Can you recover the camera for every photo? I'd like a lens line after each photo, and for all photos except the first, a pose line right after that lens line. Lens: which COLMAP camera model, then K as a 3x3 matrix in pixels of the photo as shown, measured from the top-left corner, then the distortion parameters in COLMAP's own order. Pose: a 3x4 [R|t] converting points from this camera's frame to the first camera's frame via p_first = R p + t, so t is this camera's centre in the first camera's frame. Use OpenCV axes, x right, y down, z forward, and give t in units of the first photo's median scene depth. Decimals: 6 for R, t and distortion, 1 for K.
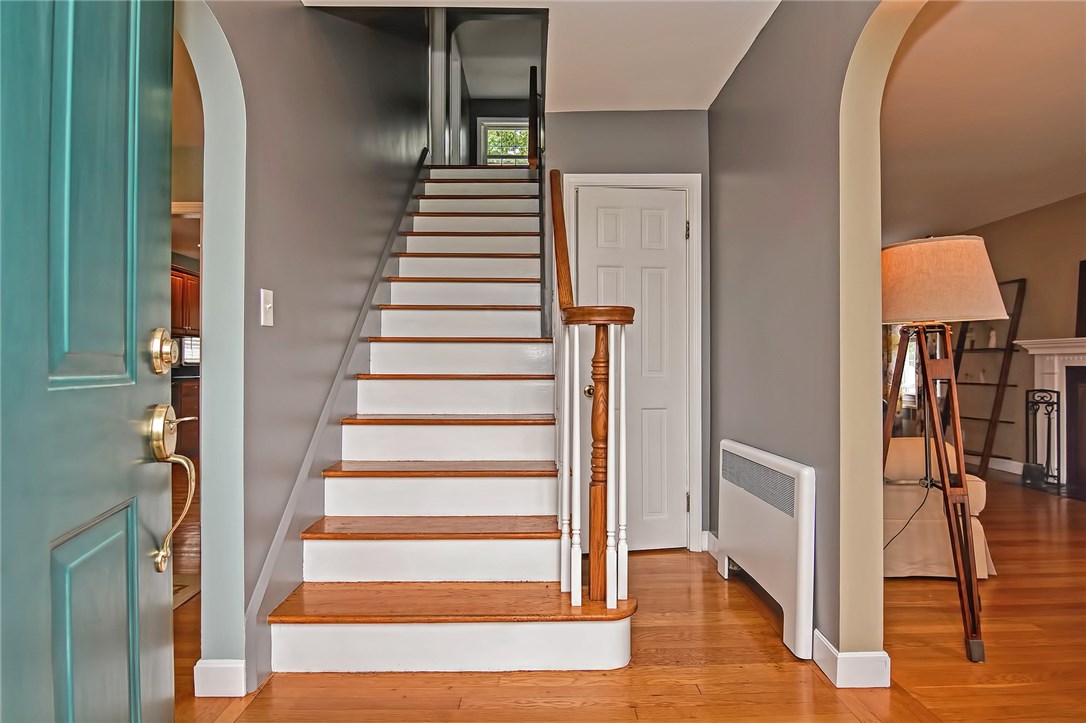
lens RADIAL K [[564.8, 0, 545.0], [0, 564.8, 366.9], [0, 0, 1]] dist [-0.005005, -0.001179]
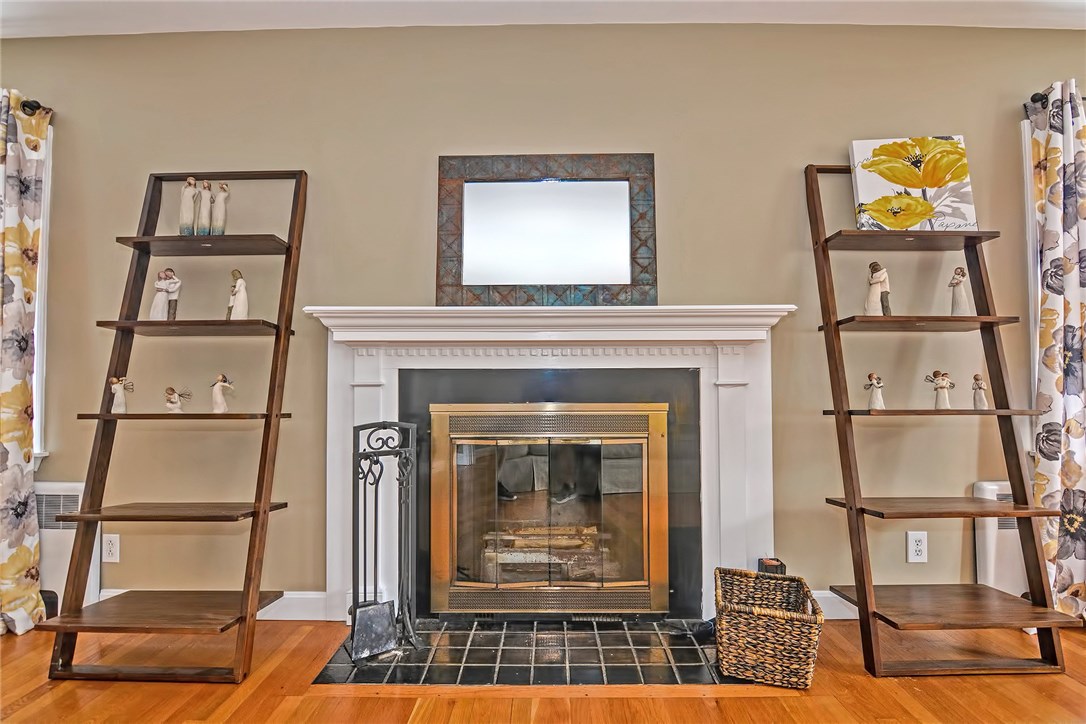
lens RADIAL K [[551.6, 0, 544.2], [0, 551.6, 356.1], [0, 0, 1]] dist [-0.018356, -0.000819]
pose [[0.036833, 0.039509, 0.998540, 0.454939], [0.002586, 0.999211, -0.039631, 0.006603], [-0.999318, 0.004042, 0.036702, 0.838320]]
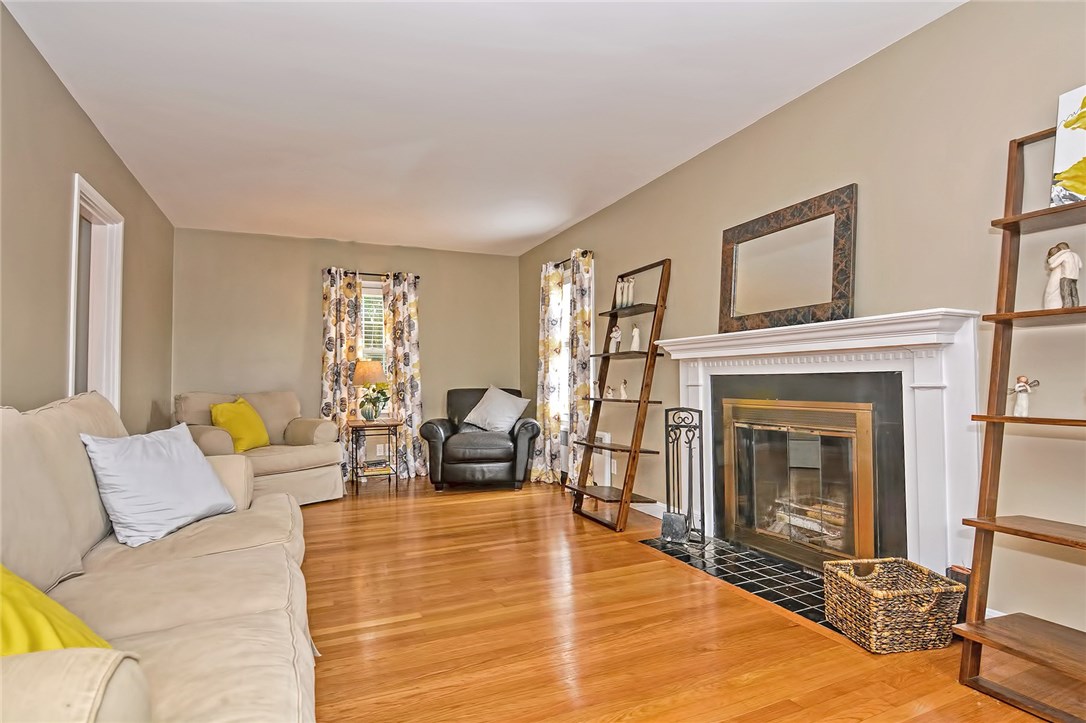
lens RADIAL K [[551.6, 0, 540.0], [0, 551.6, 365.7], [0, 0, 1]] dist [-0.018356, -0.000819]
pose [[0.925654, 0.009083, 0.378263, 0.439819], [0.002457, 0.999546, -0.030013, 0.007181], [-0.378364, 0.028711, 0.925211, 0.409952]]
